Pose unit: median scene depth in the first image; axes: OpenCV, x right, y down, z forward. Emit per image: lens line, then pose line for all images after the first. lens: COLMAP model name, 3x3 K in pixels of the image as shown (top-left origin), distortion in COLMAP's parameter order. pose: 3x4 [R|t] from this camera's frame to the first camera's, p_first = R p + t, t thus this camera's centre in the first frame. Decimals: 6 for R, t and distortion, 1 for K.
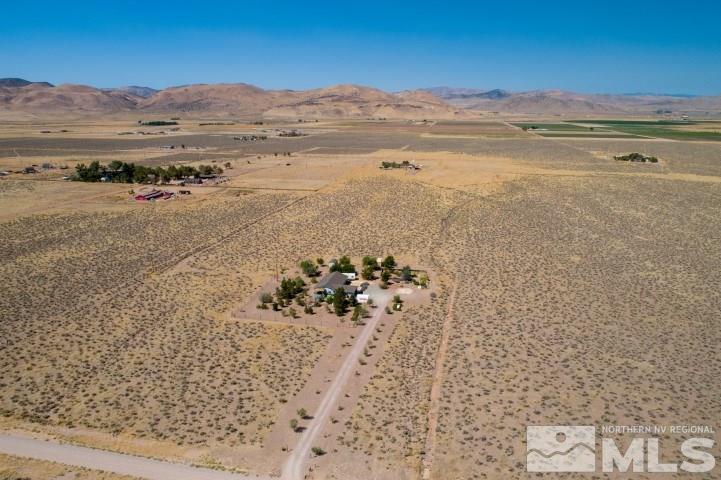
lens RADIAL K [[537.8, 0, 360.5], [0, 537.8, 240.0], [0, 0, 1]] dist [-0.004543, 0.001649]
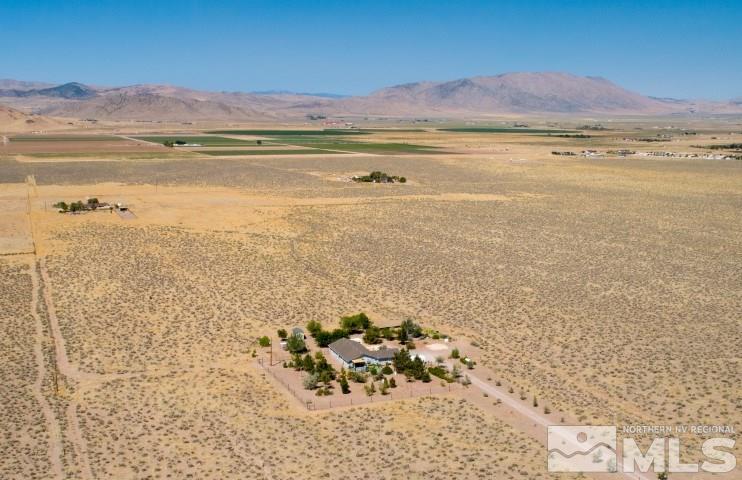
lens RADIAL K [[918.3, 0, 371.0], [0, 918.3, 240.0], [0, 0, 1]] dist [-0.011837, -0.003602]
pose [[0.800526, -0.083965, 0.593387, -0.292978], [0.144537, 0.987959, -0.055195, 0.001105], [-0.581607, 0.129952, 0.803023, -0.006423]]
